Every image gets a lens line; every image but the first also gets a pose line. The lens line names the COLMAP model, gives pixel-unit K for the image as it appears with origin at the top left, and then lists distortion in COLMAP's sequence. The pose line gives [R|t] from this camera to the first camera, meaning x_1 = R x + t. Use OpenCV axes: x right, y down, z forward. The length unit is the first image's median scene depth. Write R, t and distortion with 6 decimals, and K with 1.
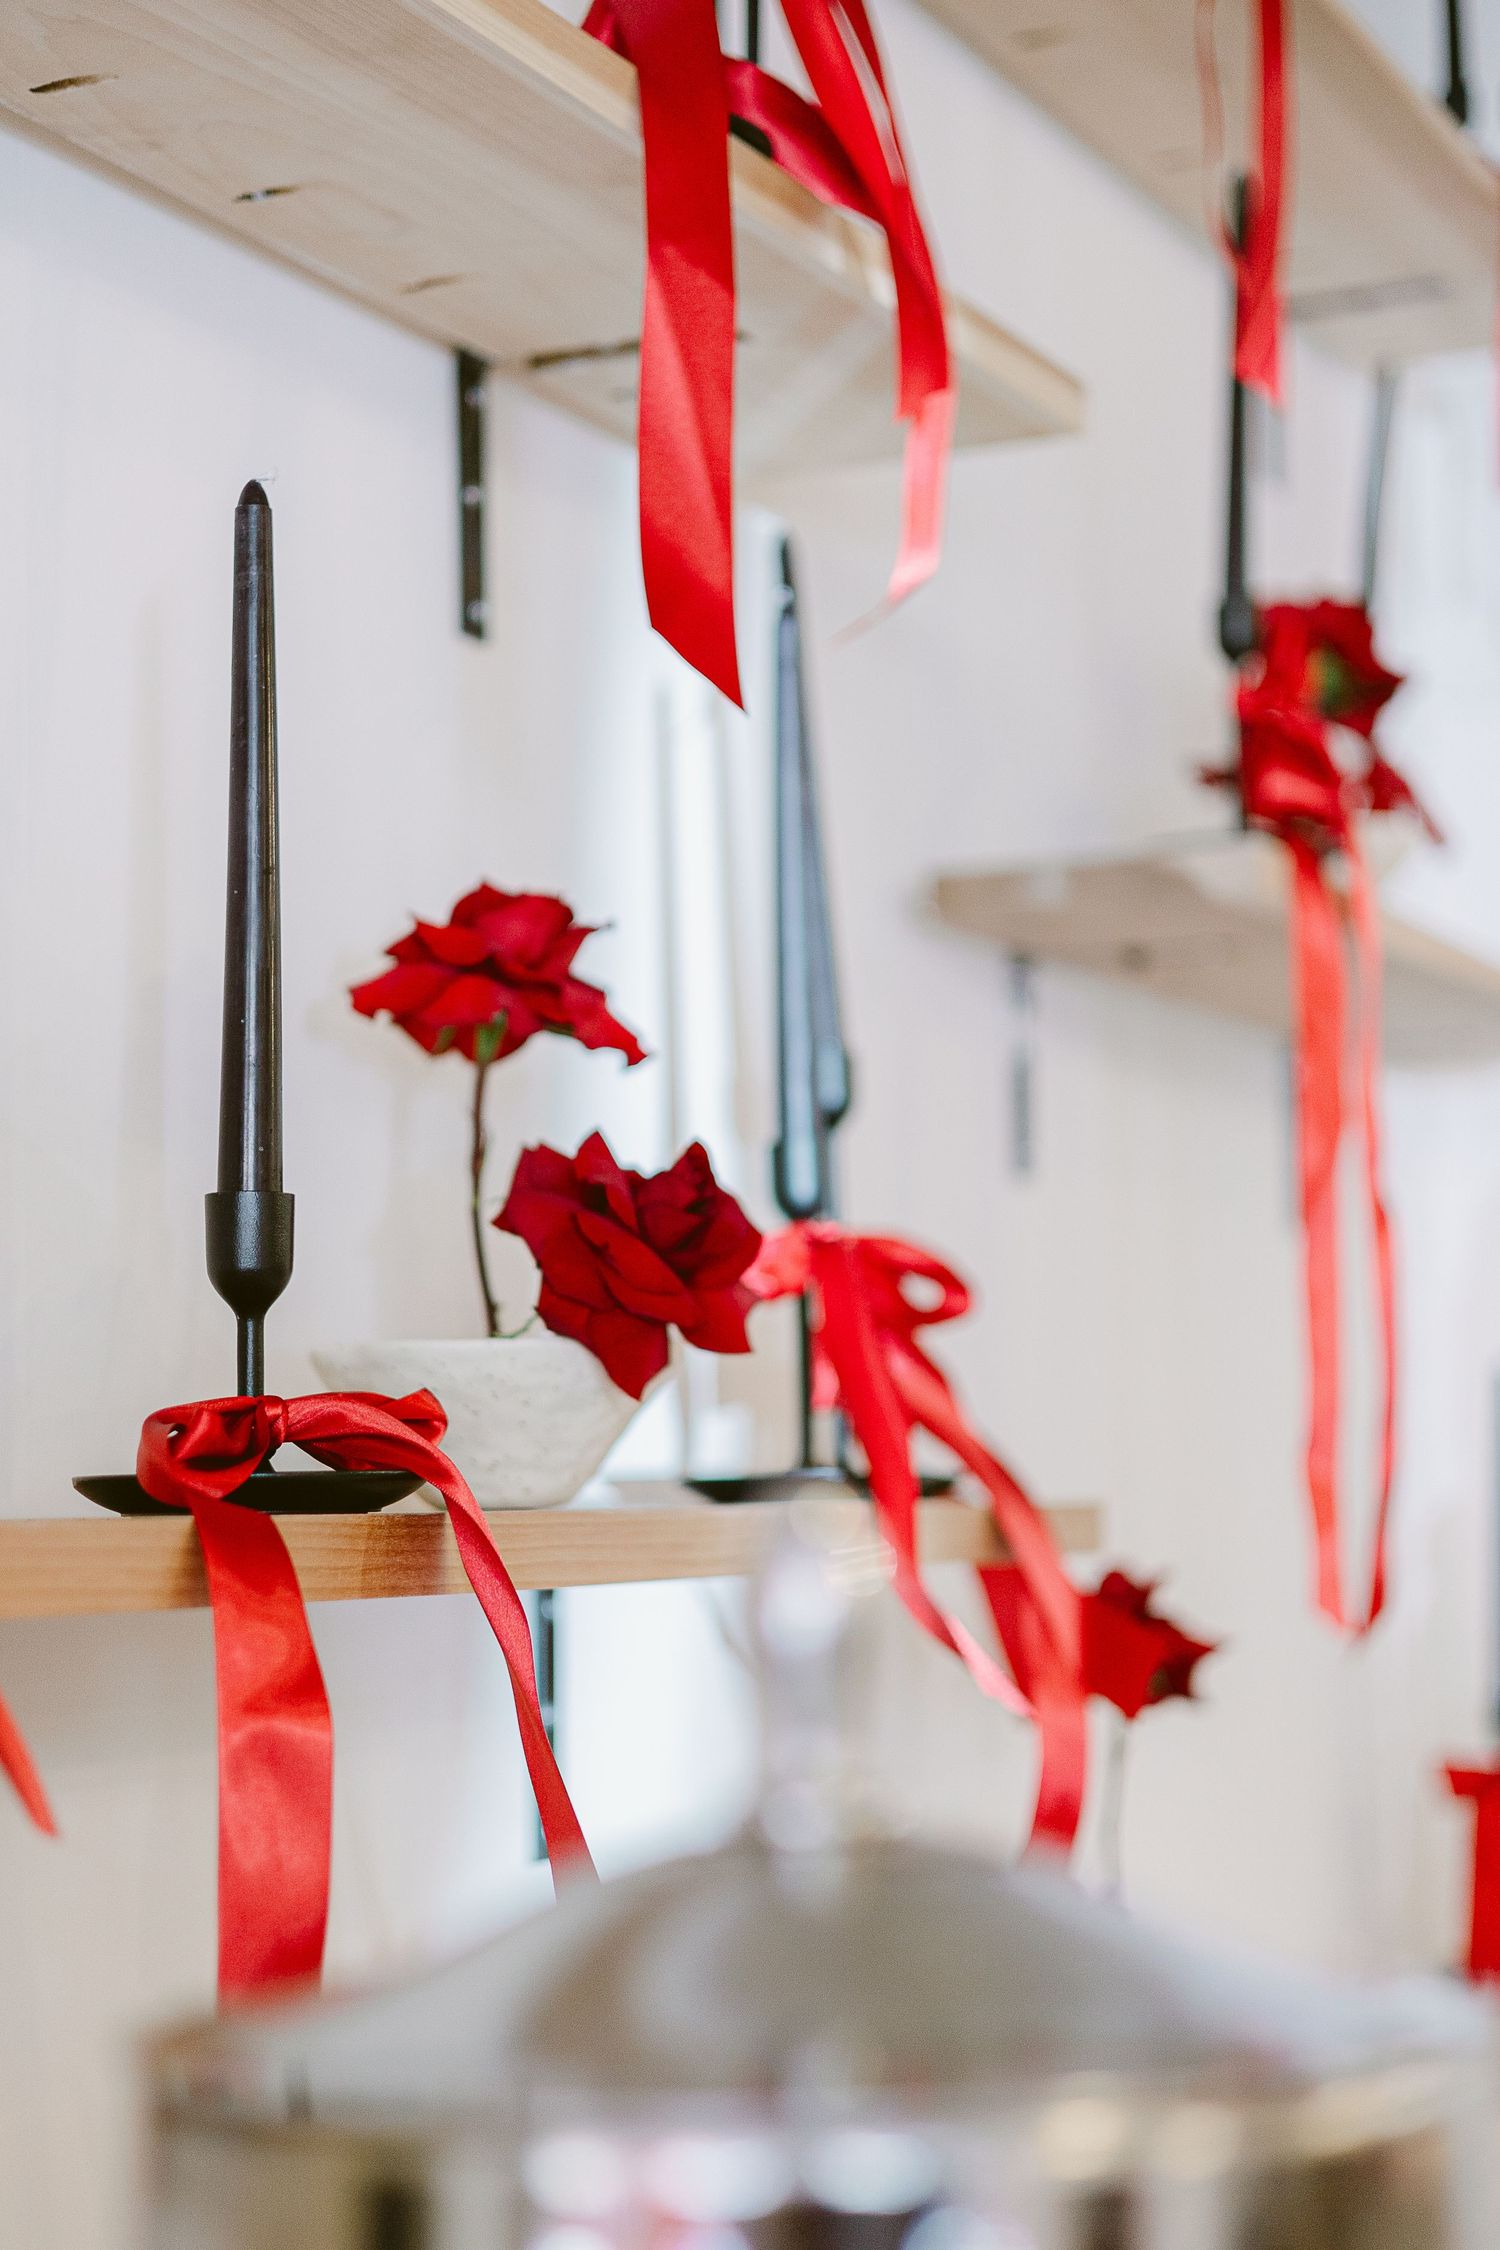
lens RADIAL K [[3109.4, 0, 749.6], [0, 3109.4, 1058.5], [0, 0, 1]] dist [-0.017575, -0.040135]
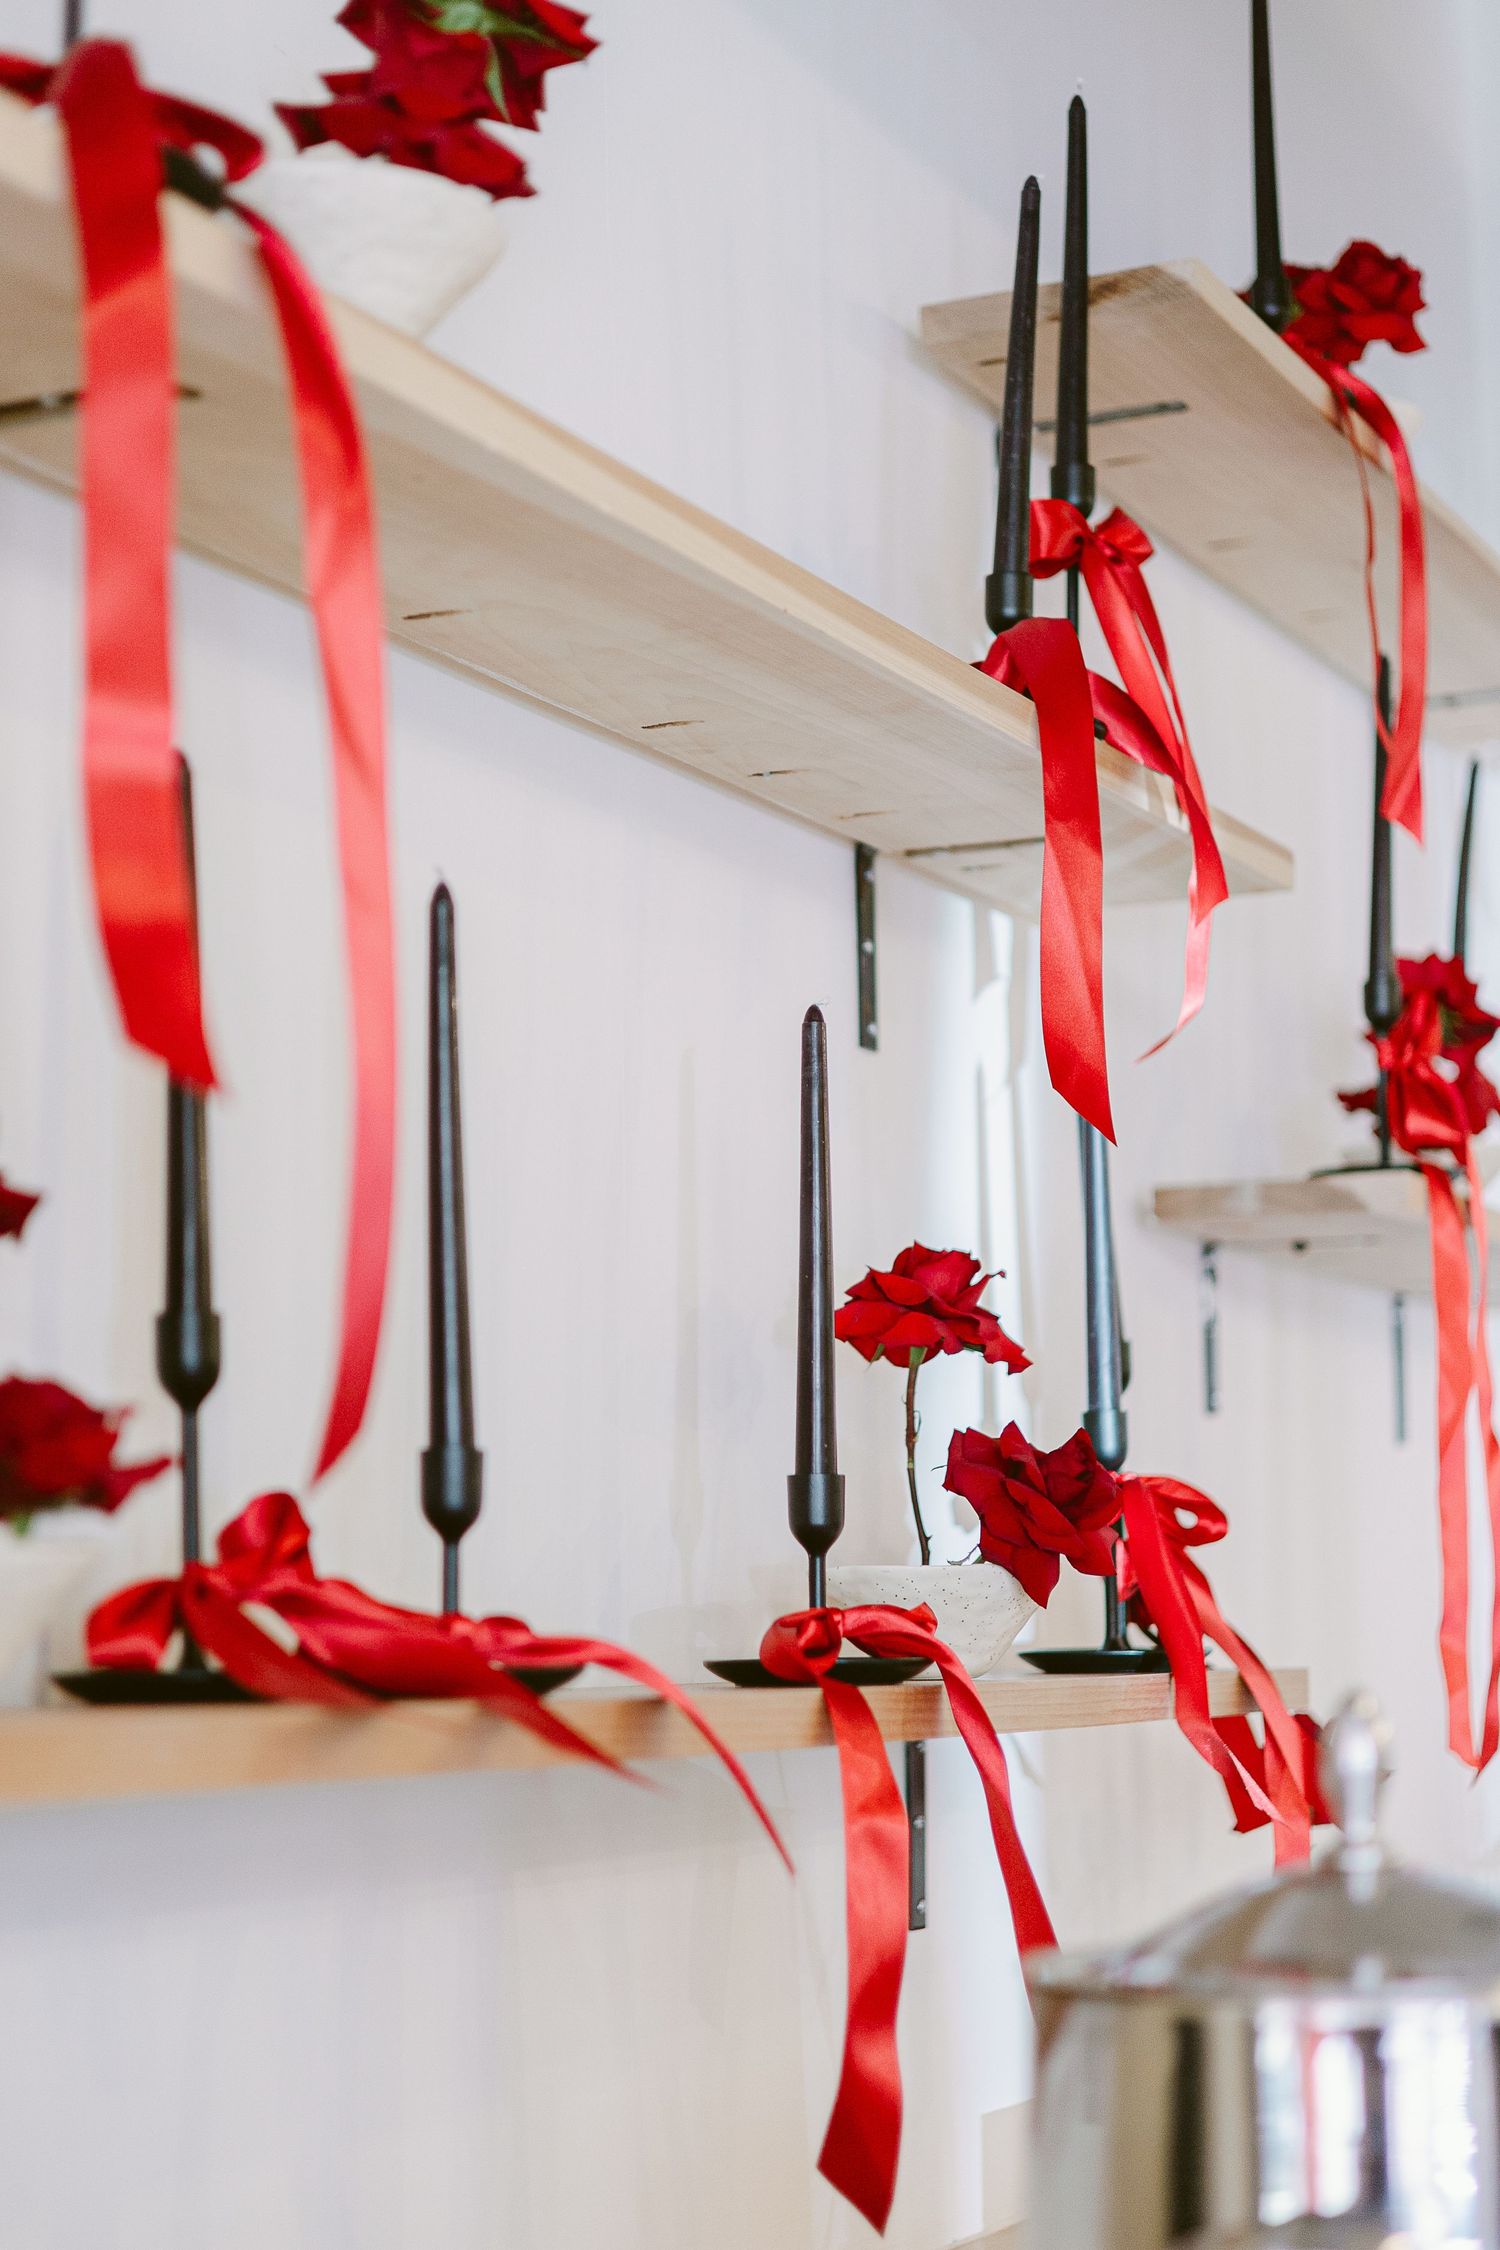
lens RADIAL K [[3121.7, 0, 750.0], [0, 3121.7, 1125.0], [0, 0, 1]] dist [0.015846, 0.056457]
pose [[0.999949, 0.004582, 0.008991, -0.187340], [-0.004405, 0.999797, -0.019636, -0.088797], [-0.009080, 0.019595, 0.999767, -0.488618]]
